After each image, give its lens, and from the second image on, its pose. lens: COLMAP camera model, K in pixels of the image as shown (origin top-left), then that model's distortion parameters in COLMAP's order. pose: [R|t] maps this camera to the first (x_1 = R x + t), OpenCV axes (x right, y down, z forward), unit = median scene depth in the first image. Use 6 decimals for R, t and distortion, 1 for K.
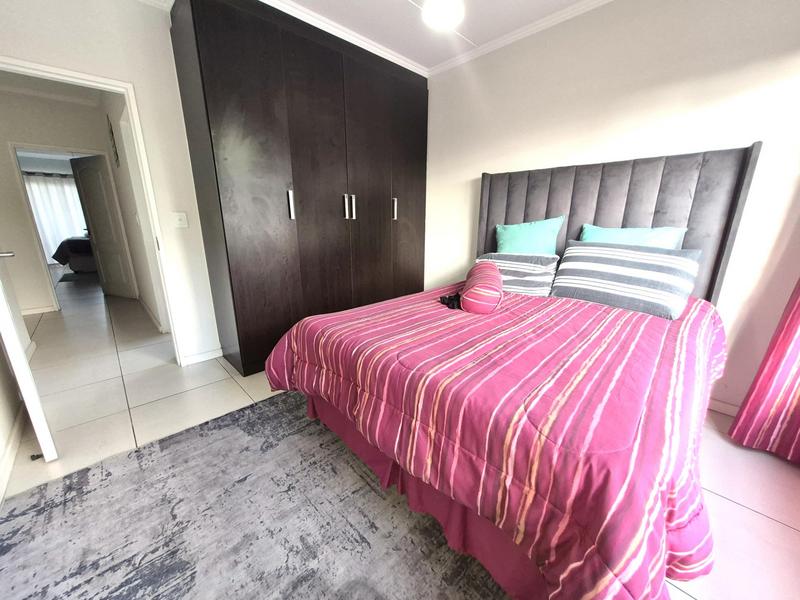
lens RADIAL K [[295.0, 0, 398.4], [0, 295.0, 301.9], [0, 0, 1]] dist [-0.007760, -0.000618]
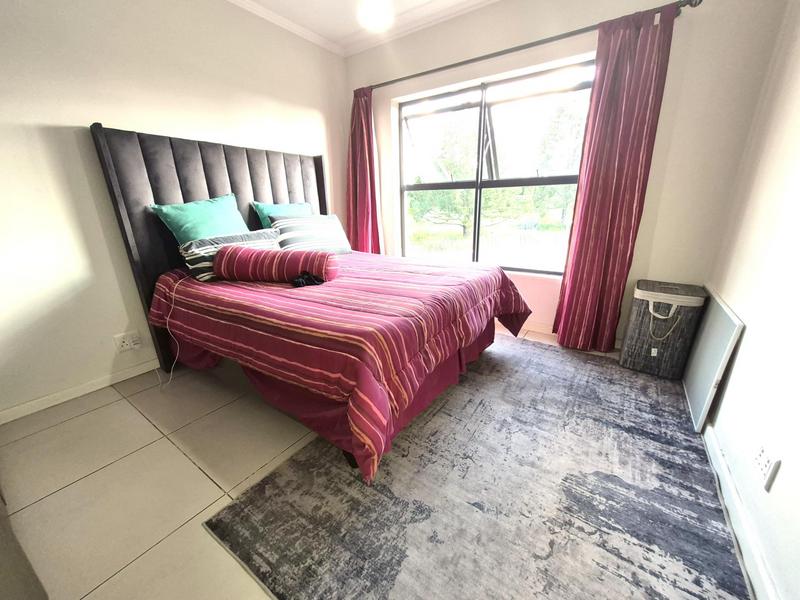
lens RADIAL K [[312.6, 0, 400.3], [0, 312.6, 302.9], [0, 0, 1]] dist [-0.001153, -0.000558]
pose [[-0.169882, -0.305760, 0.936830, -1.242457], [0.276415, 0.897701, 0.343114, -0.295424], [-0.945904, 0.317243, -0.067987, 1.177871]]
